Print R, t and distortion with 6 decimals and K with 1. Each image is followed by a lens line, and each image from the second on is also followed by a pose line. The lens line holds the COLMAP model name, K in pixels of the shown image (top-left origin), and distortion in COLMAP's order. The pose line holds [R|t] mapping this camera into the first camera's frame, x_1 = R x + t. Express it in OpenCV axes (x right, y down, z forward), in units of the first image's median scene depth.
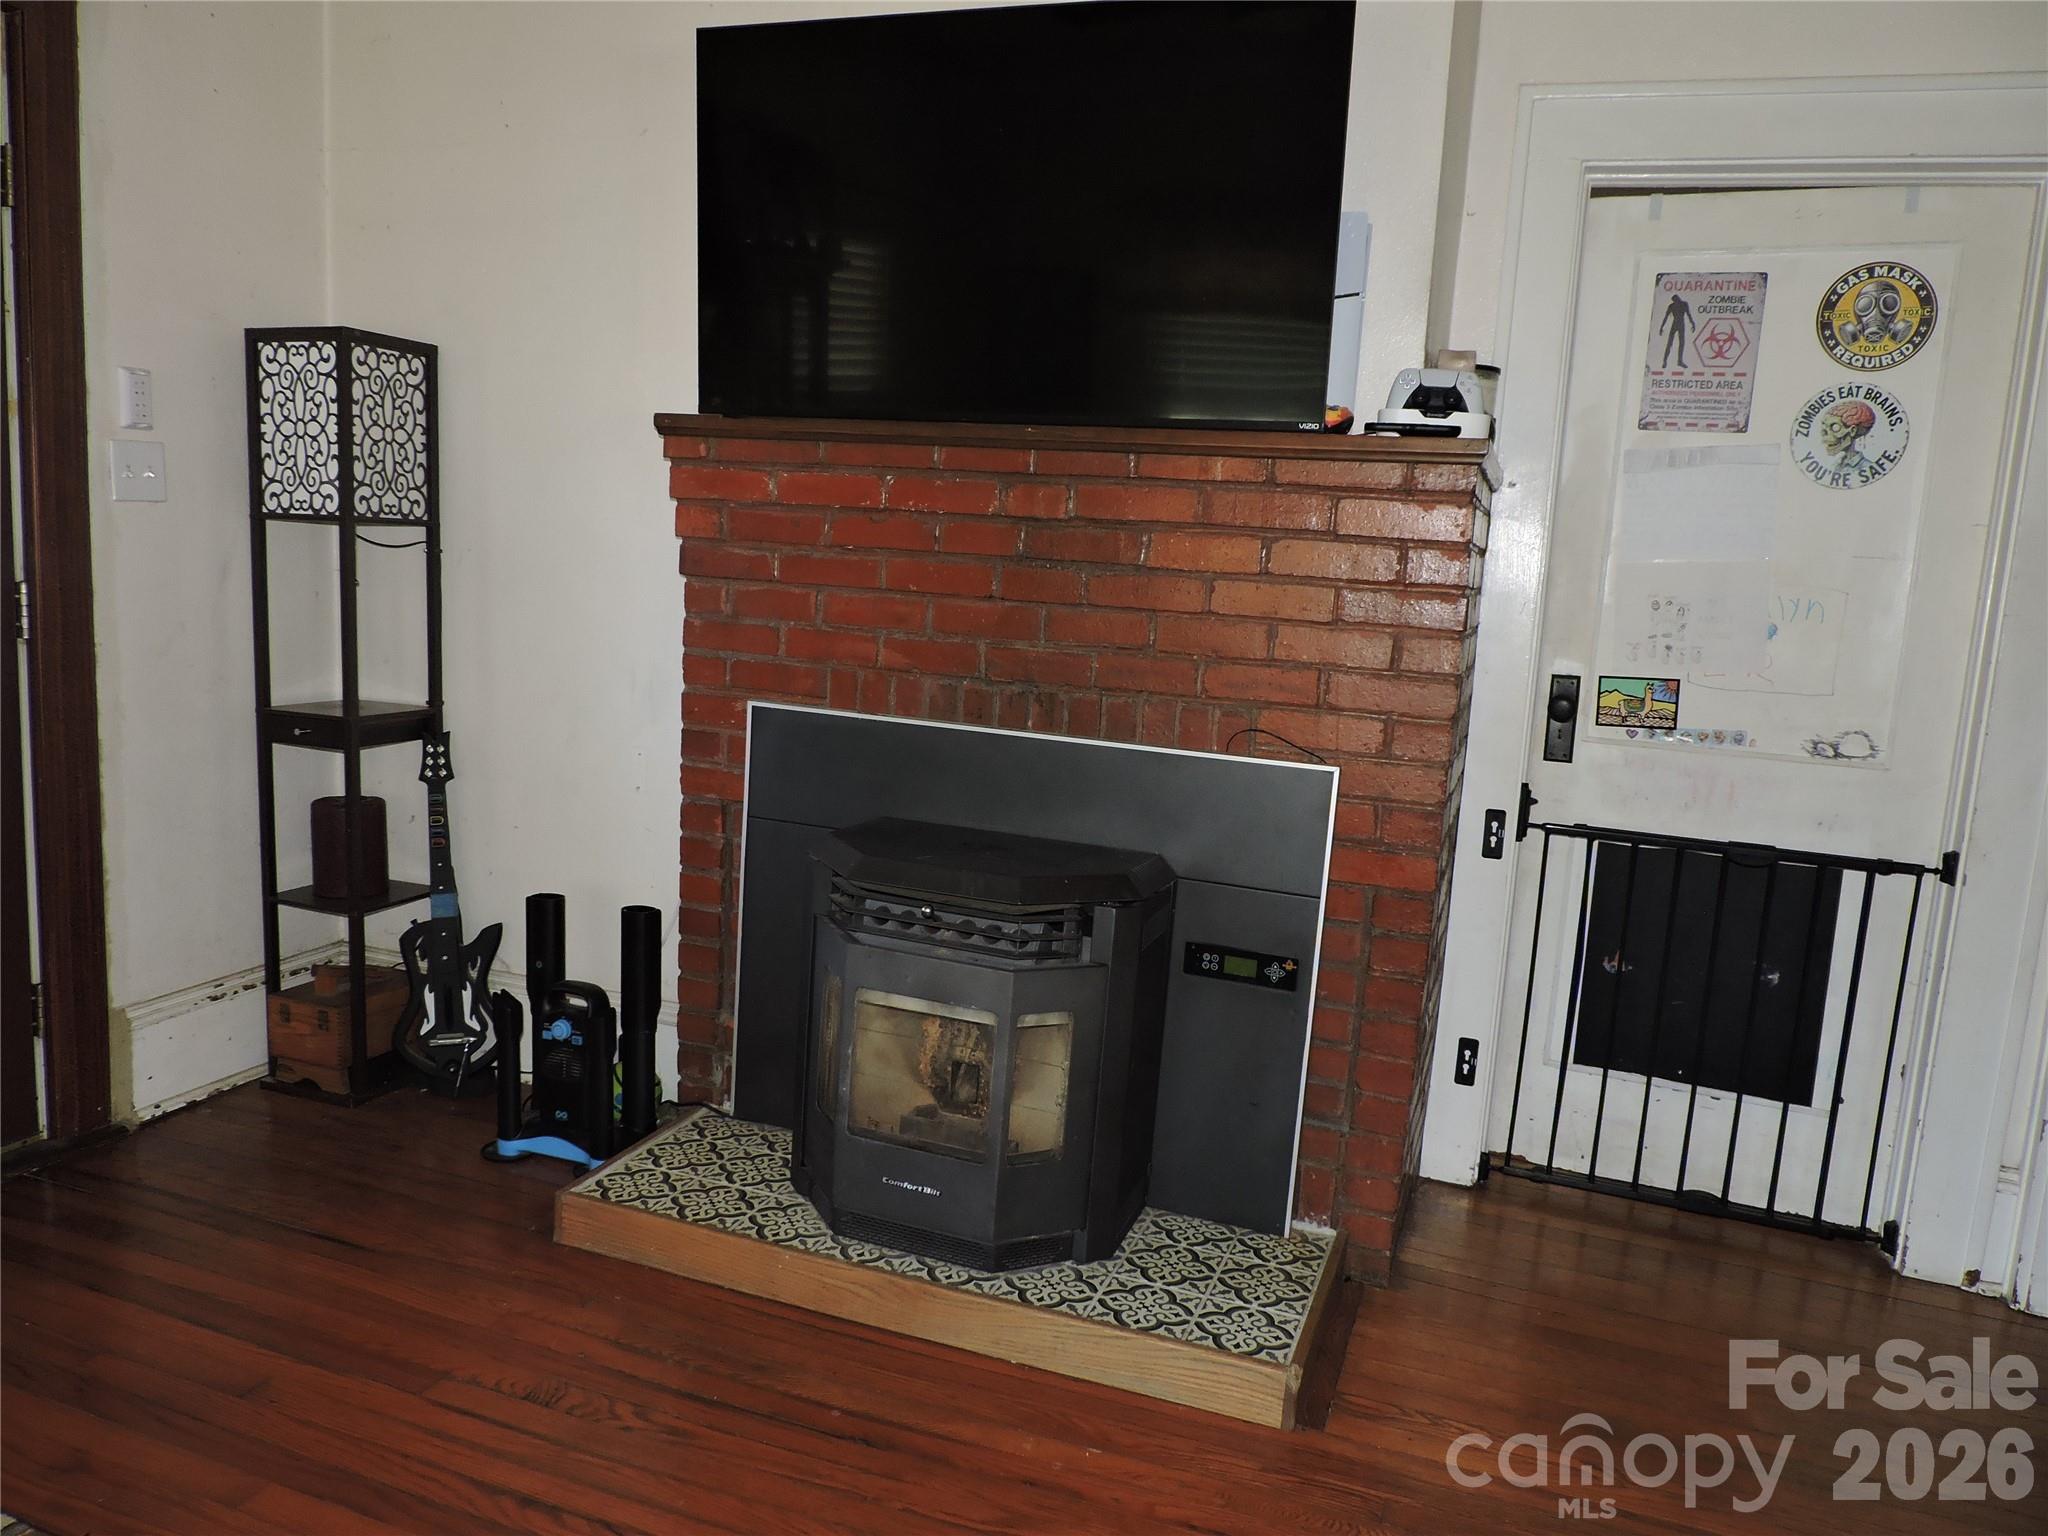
lens RADIAL K [[1454.3, 0, 1027.3], [0, 1454.3, 777.7], [0, 0, 1]] dist [-0.008650, -0.008368]
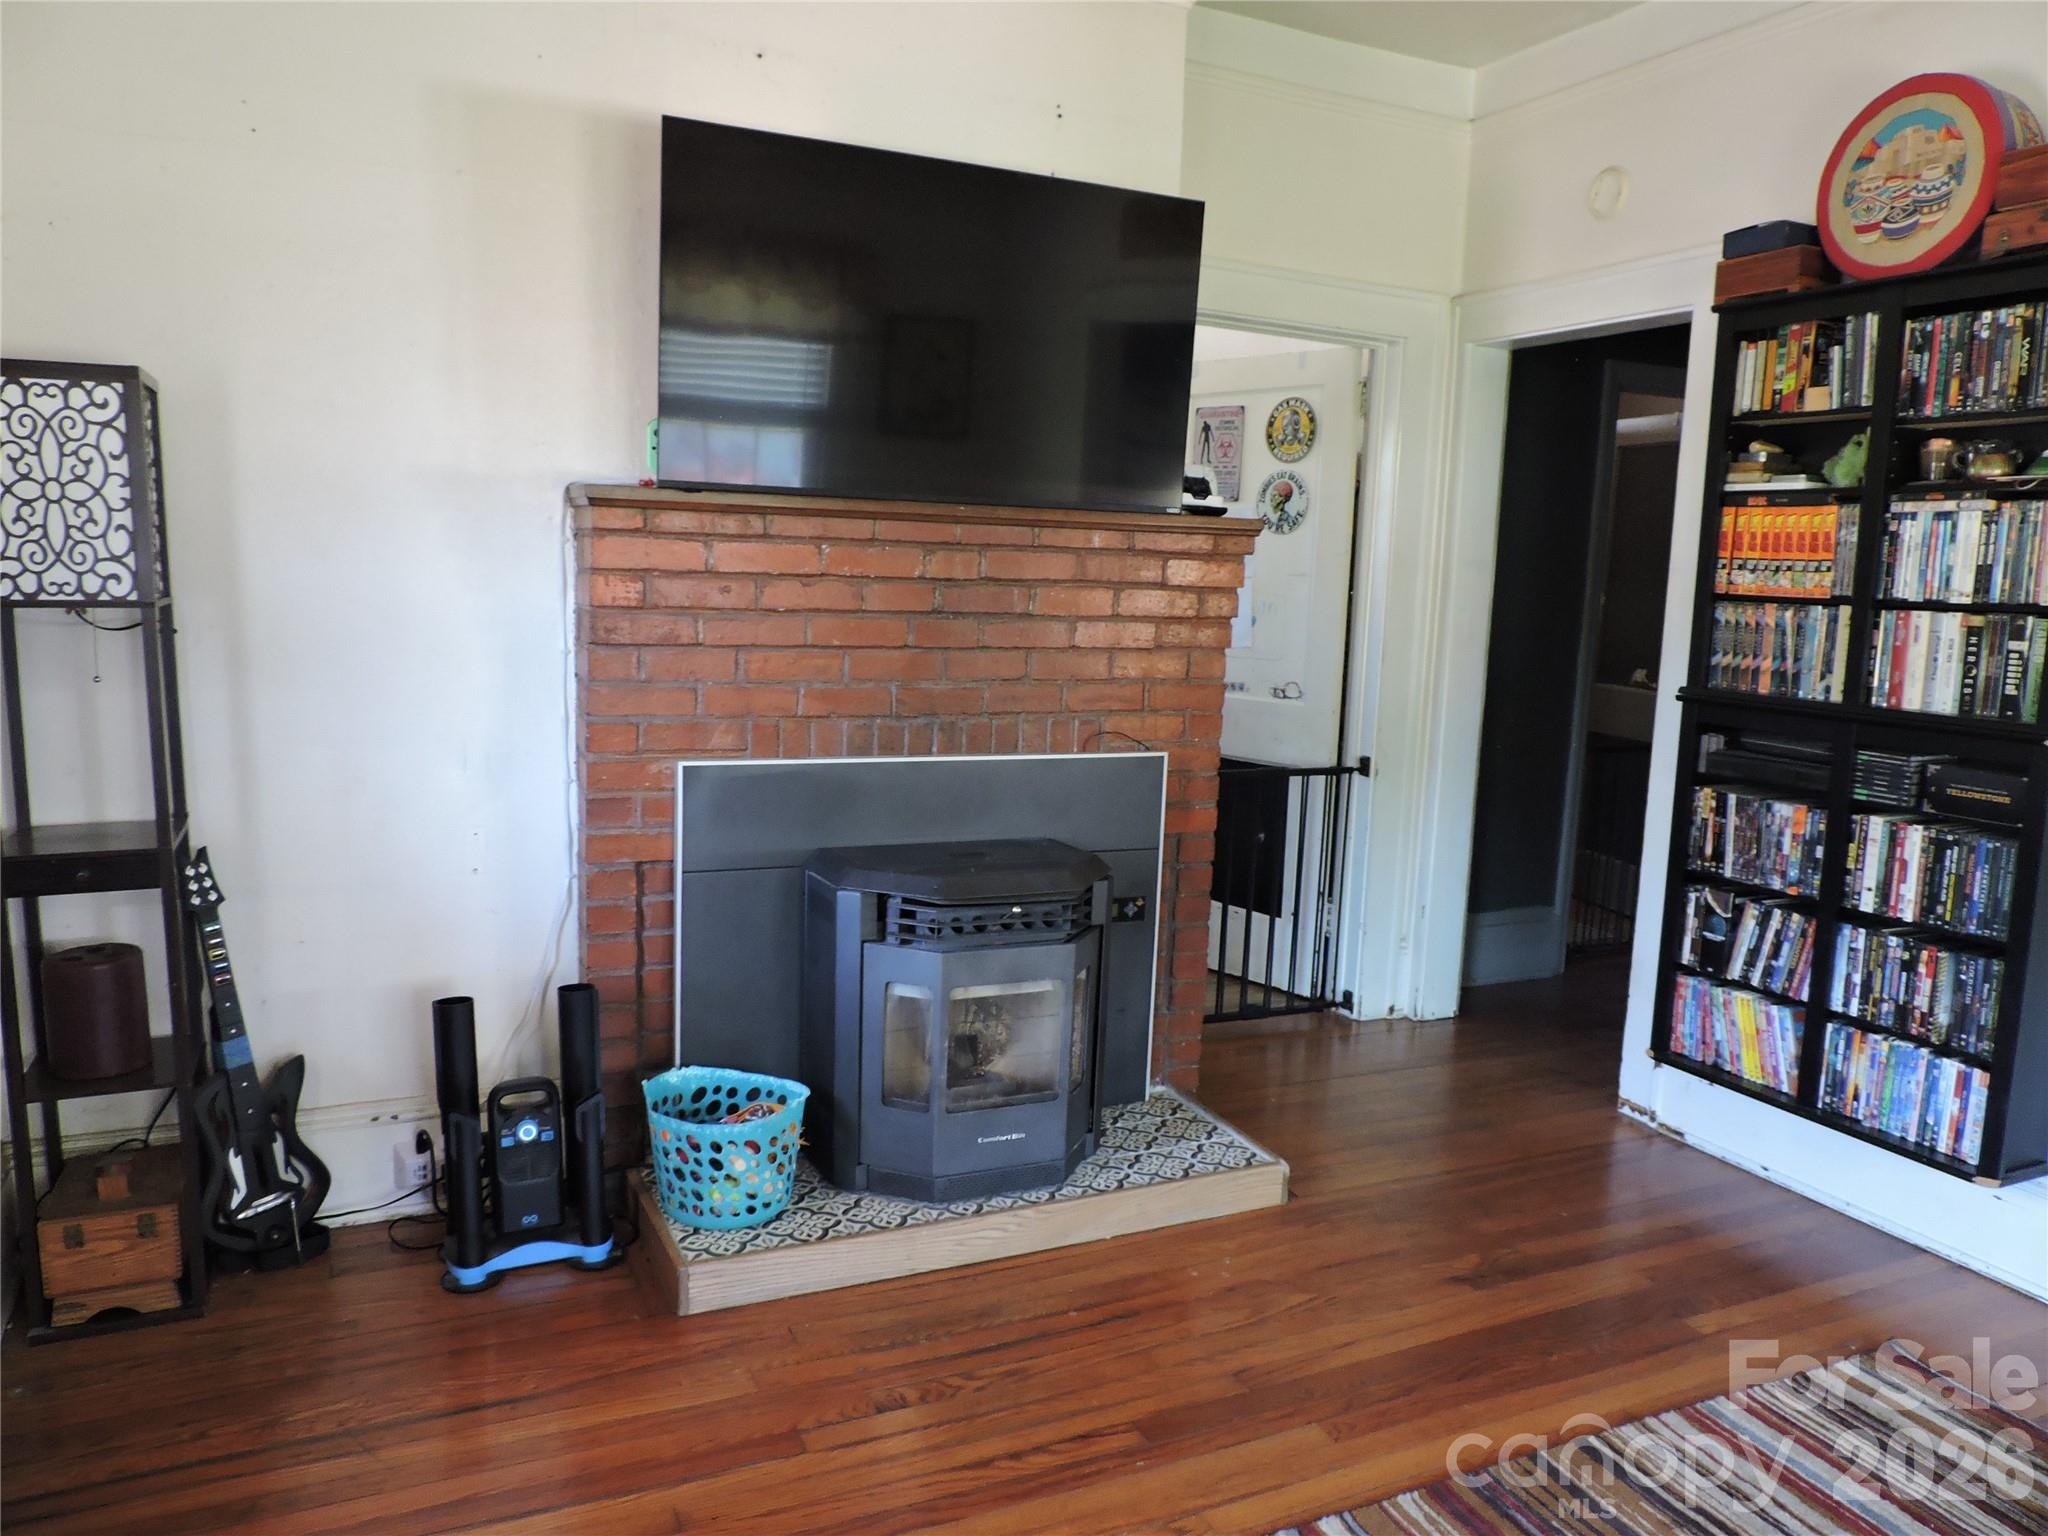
lens RADIAL K [[1403.7, 0, 956.5], [0, 1403.7, 779.9], [0, 0, 1]] dist [-0.007376, 0.001512]
pose [[0.726657, -0.135919, 0.673421, -0.761601], [0.123997, 0.990083, 0.066032, -0.085611], [-0.675718, 0.035520, 0.736304, 0.137130]]
